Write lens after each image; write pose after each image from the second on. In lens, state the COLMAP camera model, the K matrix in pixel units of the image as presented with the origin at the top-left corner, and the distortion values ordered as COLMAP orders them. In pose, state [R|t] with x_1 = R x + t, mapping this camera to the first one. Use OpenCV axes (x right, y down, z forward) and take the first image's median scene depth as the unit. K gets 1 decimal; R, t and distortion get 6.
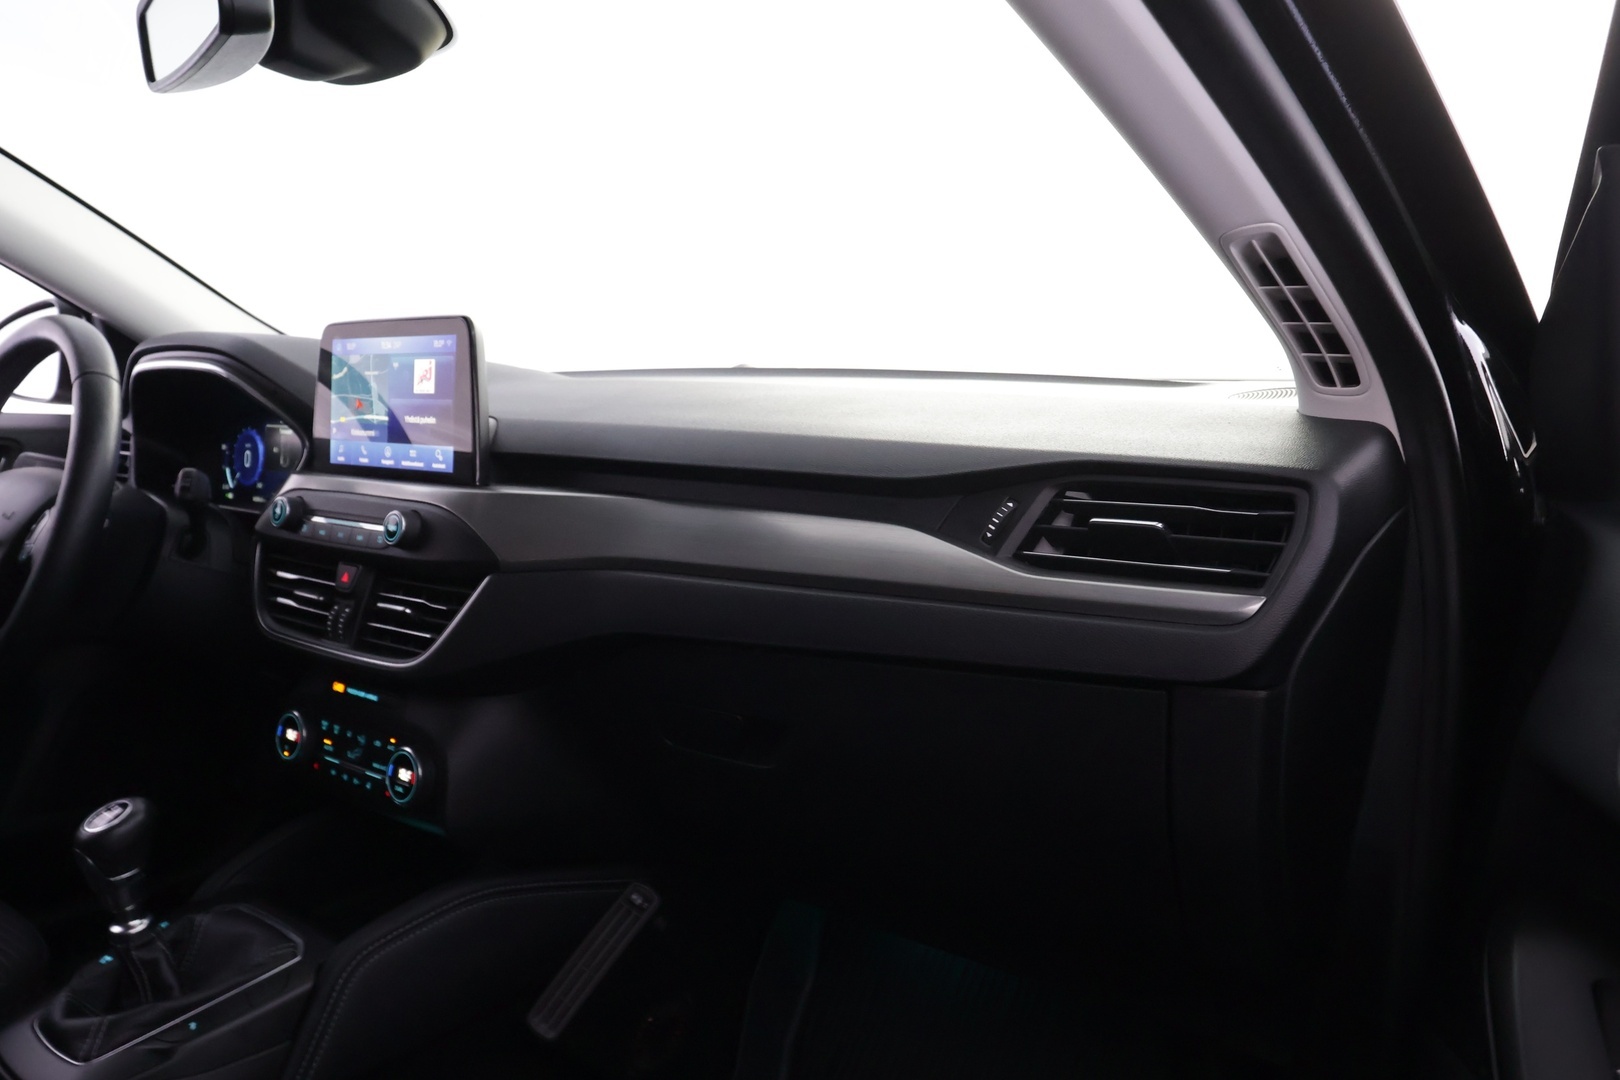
lens RADIAL K [[1143.0, 0, 810.0], [0, 1143.0, 540.0], [0, 0, 1]] dist [0.000317, -0.000542]
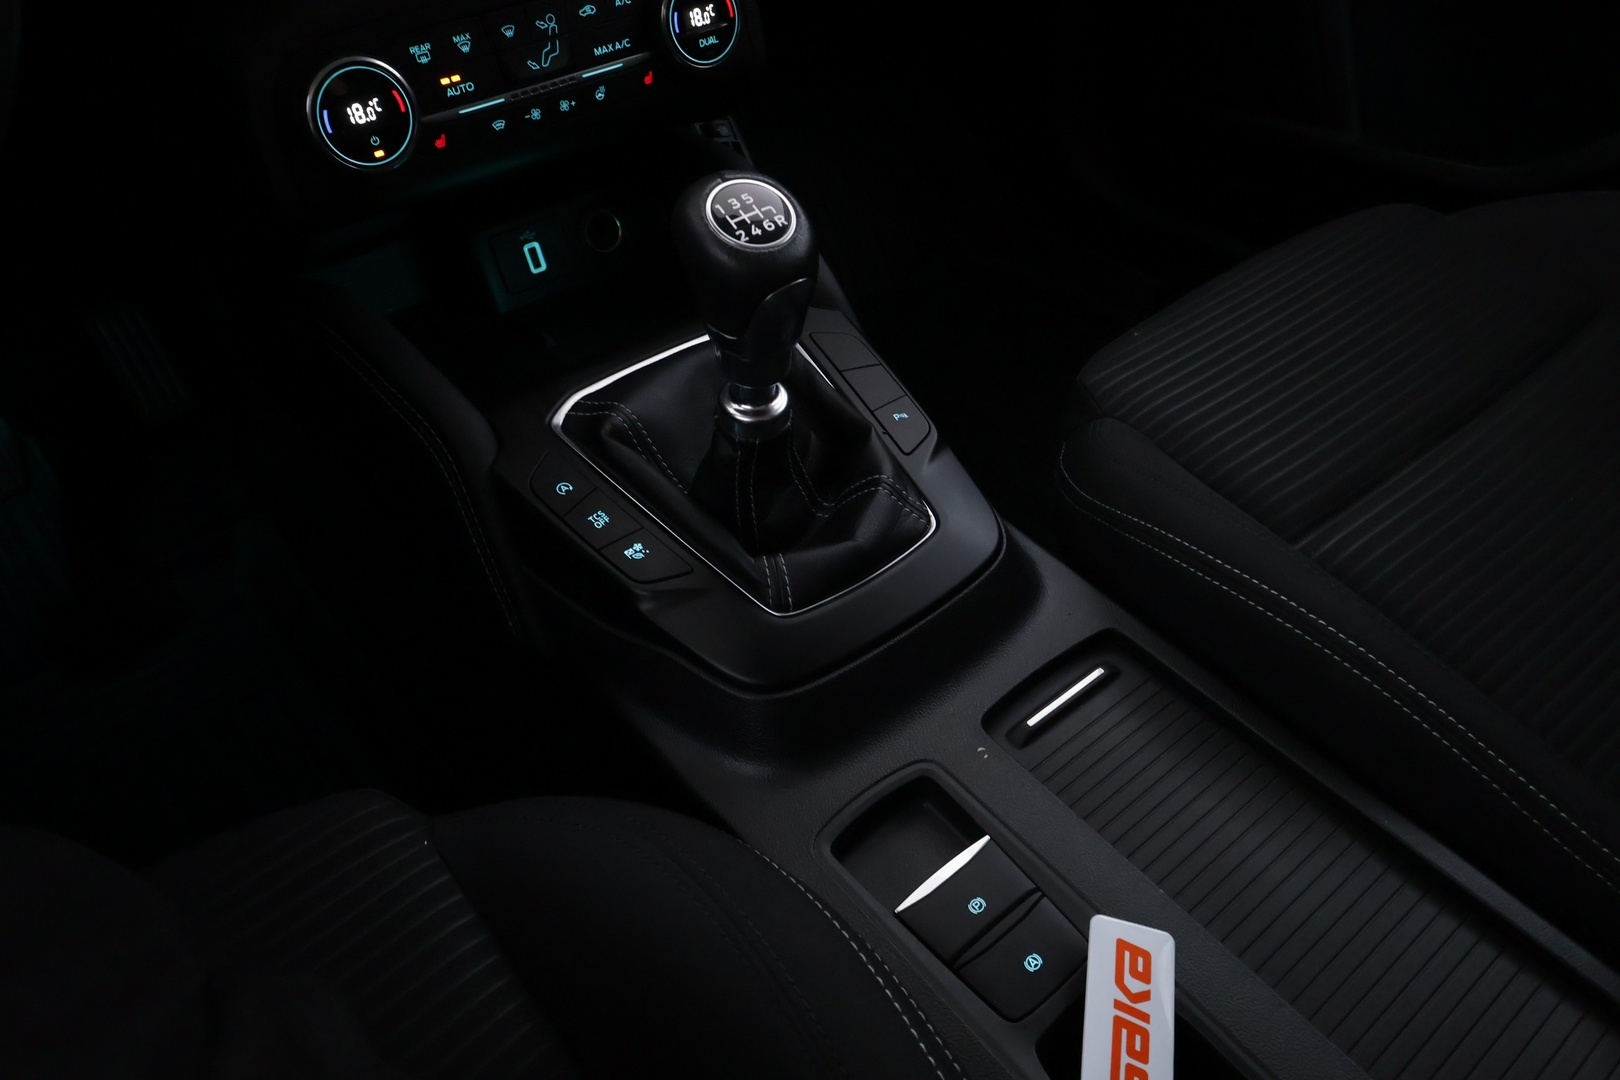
lens RADIAL K [[1120.0, 0, 812.3], [0, 1120.0, 535.3], [0, 0, 1]] dist [0.006711, 0.000716]
pose [[0.221148, -0.661910, 0.716219, -0.897727], [0.155752, 0.748947, 0.644065, 0.032781], [-0.962723, -0.030881, 0.268722, 0.721642]]
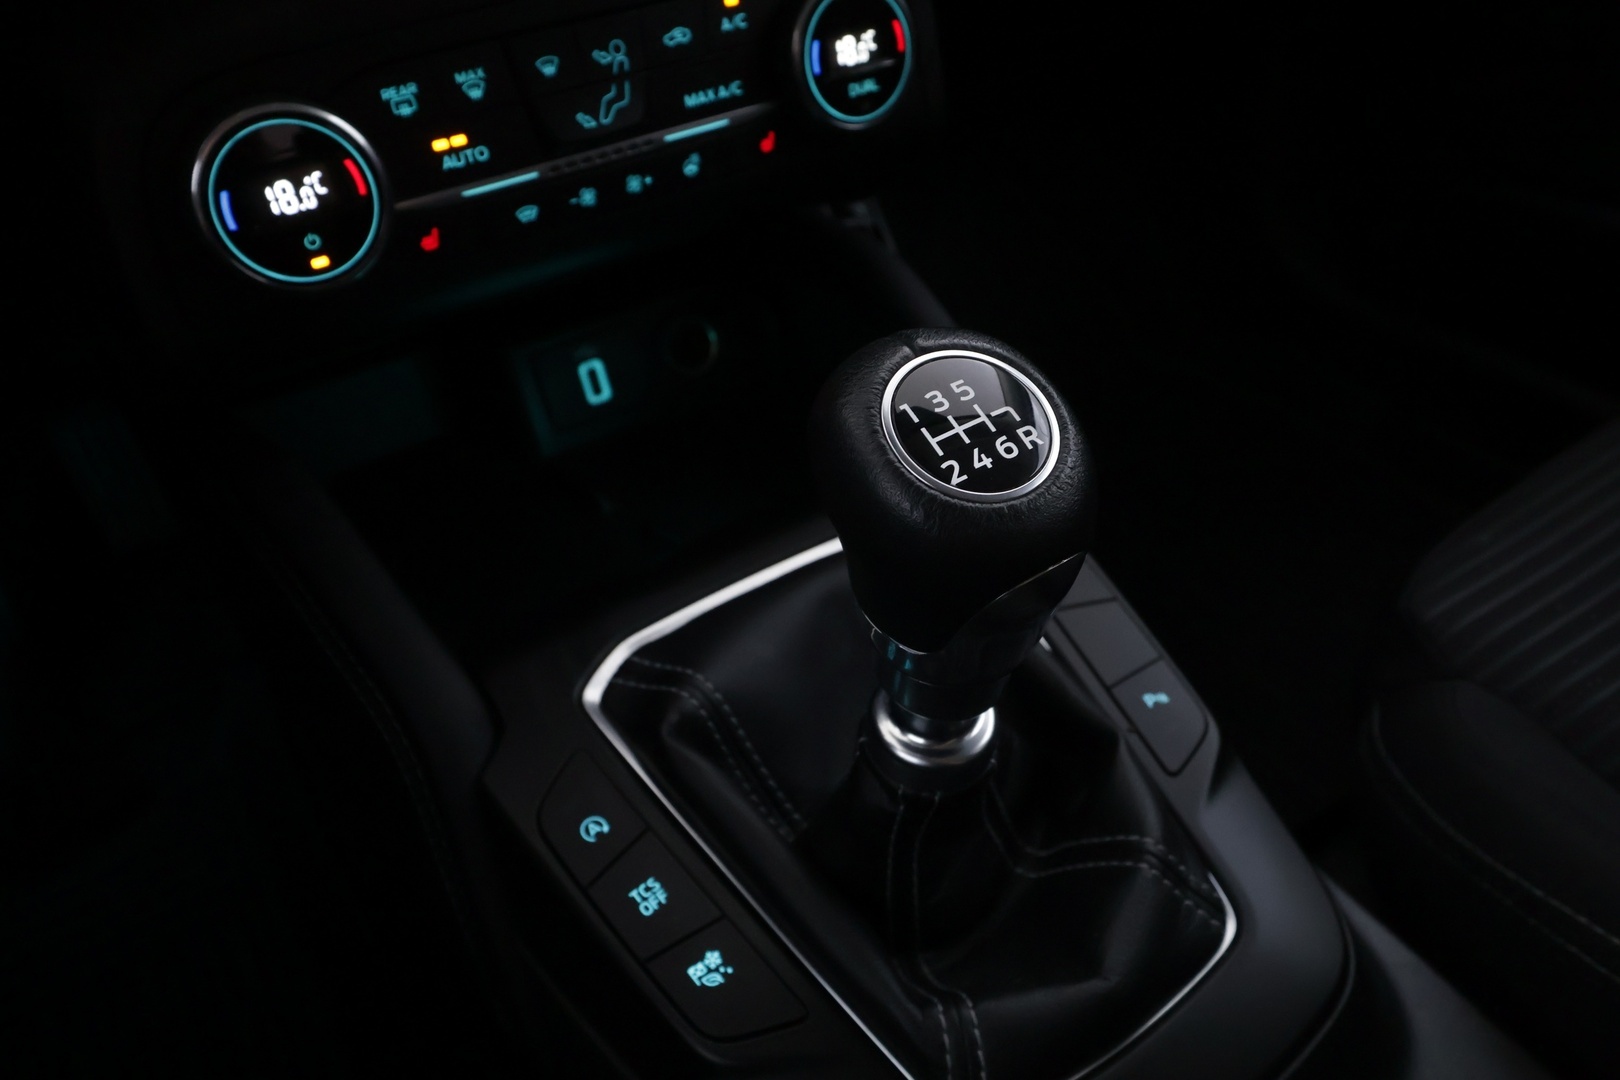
lens RADIAL K [[1143.0, 0, 810.0], [0, 1143.0, 540.0], [0, 0, 1]] dist [0.000317, -0.000542]
pose [[0.305798, -0.617051, 0.725077, -0.700290], [0.169917, 0.784702, 0.596131, 0.094703], [-0.936812, -0.059093, 0.344807, 0.812915]]
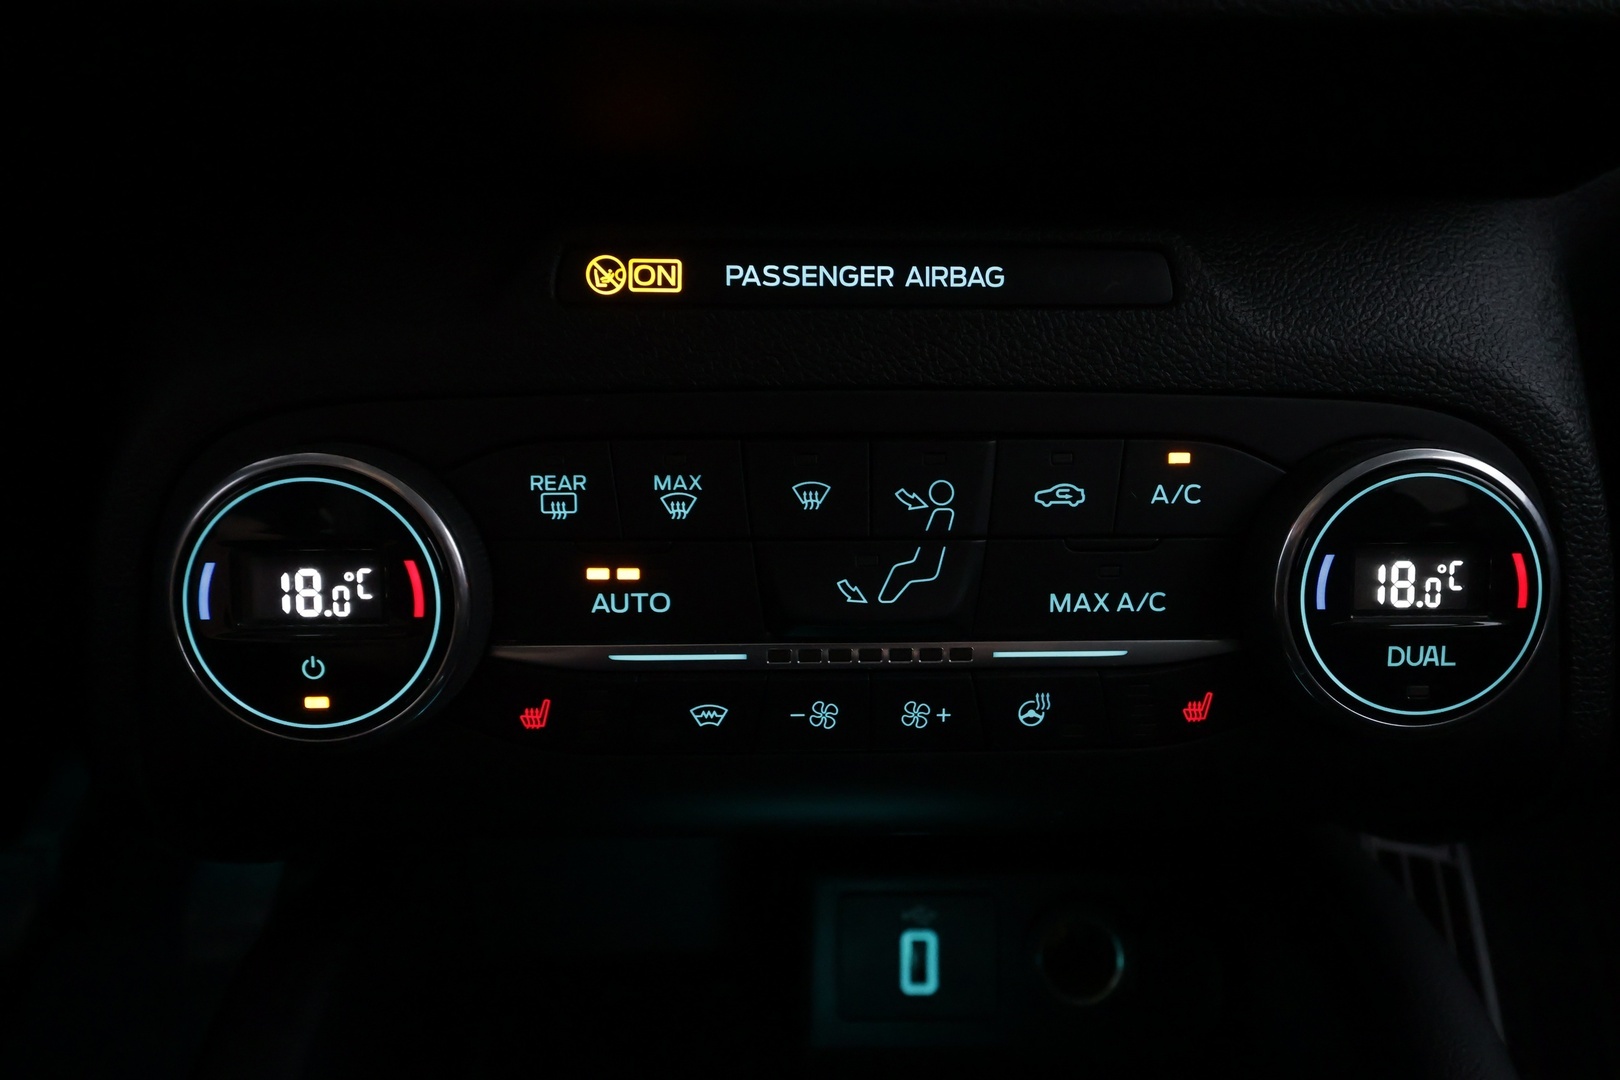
lens RADIAL K [[1143.0, 0, 810.0], [0, 1143.0, 540.0], [0, 0, 1]] dist [0.000317, -0.000542]
pose [[0.765776, -0.169679, 0.620320, -0.524837], [0.080650, 0.982289, 0.169129, 0.145035], [-0.638031, -0.079486, 0.765897, 0.854978]]
